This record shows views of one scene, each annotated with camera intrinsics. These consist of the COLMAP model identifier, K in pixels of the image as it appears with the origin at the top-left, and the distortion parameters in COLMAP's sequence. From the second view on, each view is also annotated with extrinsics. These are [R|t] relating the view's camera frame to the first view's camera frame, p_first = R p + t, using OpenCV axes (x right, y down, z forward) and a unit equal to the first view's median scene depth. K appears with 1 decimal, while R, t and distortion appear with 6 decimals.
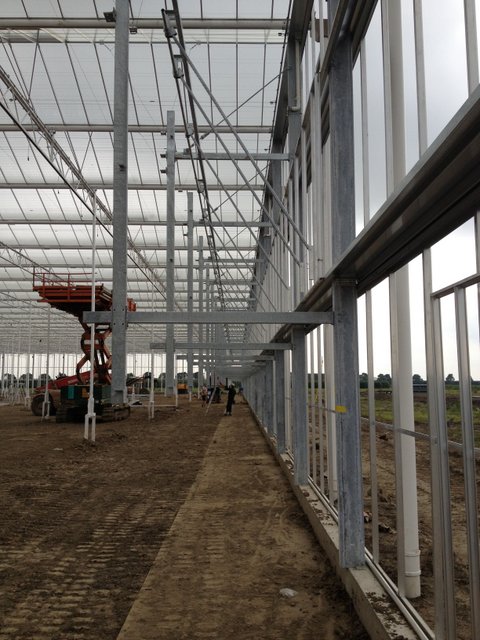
lens RADIAL K [[633.8, 0, 240.0], [0, 633.8, 320.0], [0, 0, 1]] dist [-0.002066, -0.001417]
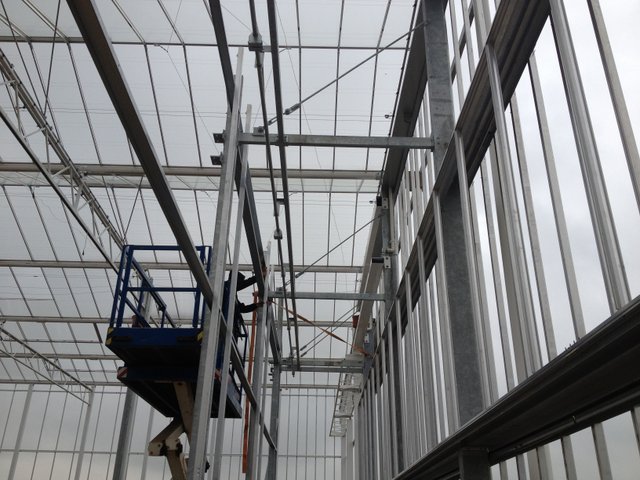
lens RADIAL K [[622.1, 0, 320.0], [0, 622.1, 240.0], [0, 0, 1]] dist [0.003721, 0.001639]
pose [[0.999696, 0.016918, -0.017926, -0.011074], [-0.022245, 0.932497, -0.360492, 0.022908], [0.010617, 0.360781, 0.932590, 0.342649]]
